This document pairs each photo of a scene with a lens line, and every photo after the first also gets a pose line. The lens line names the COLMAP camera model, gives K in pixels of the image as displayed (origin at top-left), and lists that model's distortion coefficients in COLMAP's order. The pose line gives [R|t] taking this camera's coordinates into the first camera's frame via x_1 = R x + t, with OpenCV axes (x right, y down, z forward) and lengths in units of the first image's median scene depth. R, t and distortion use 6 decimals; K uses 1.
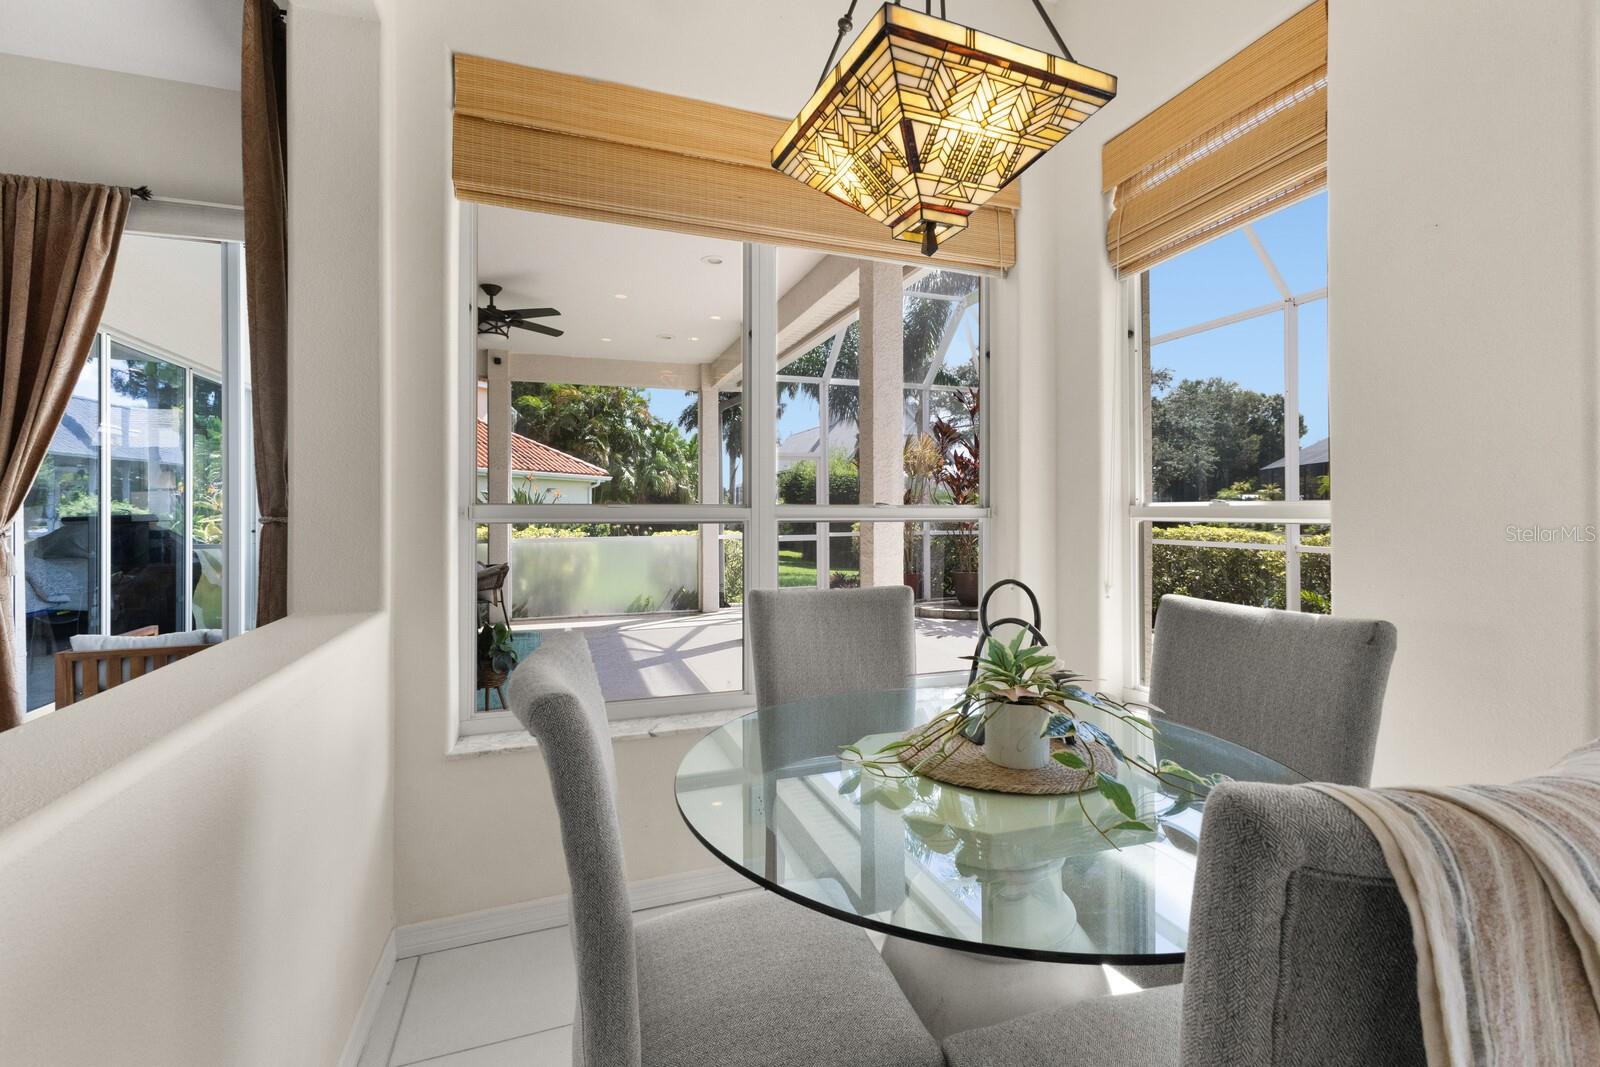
lens RADIAL K [[687.5, 0, 797.6], [0, 687.5, 506.4], [0, 0, 1]] dist [0.000584, 0.000062]
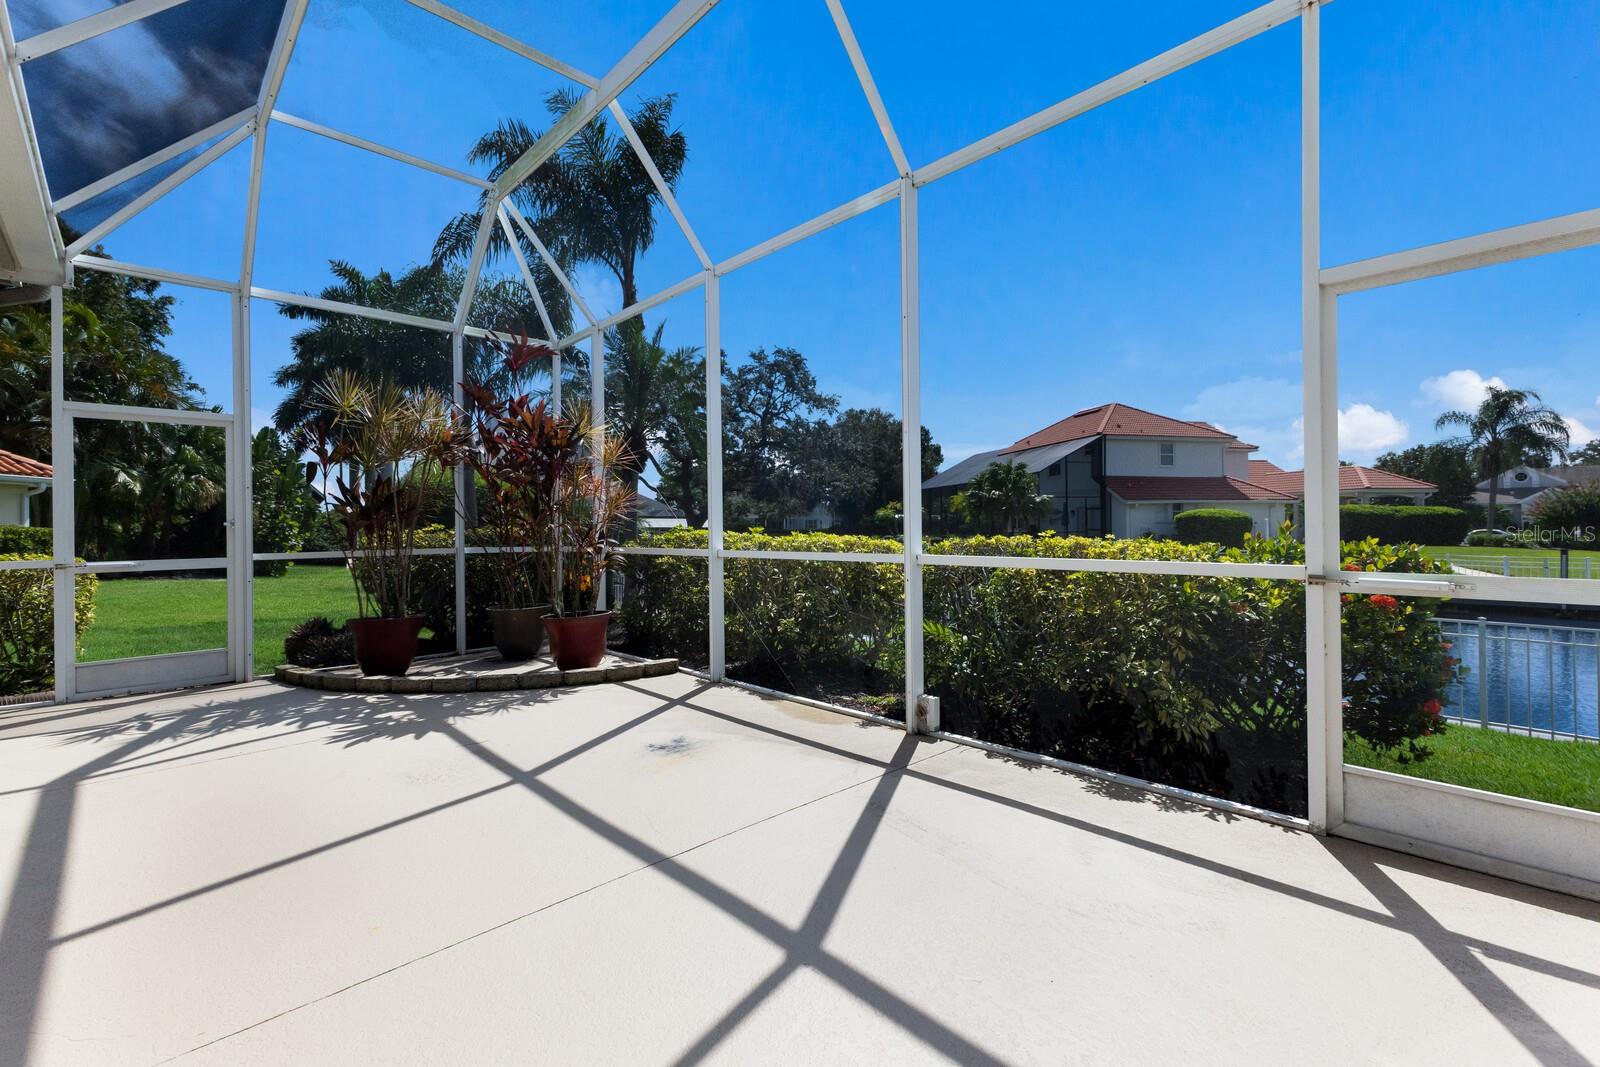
lens RADIAL K [[670.9, 0, 800.0], [0, 670.9, 533.5], [0, 0, 1]] dist [-0.002008, 0.000015]
pose [[0.910782, -0.010958, 0.412742, 0.088023], [0.007694, 0.999925, 0.009569, 0.007324], [-0.412816, -0.005540, 0.910798, 0.113863]]
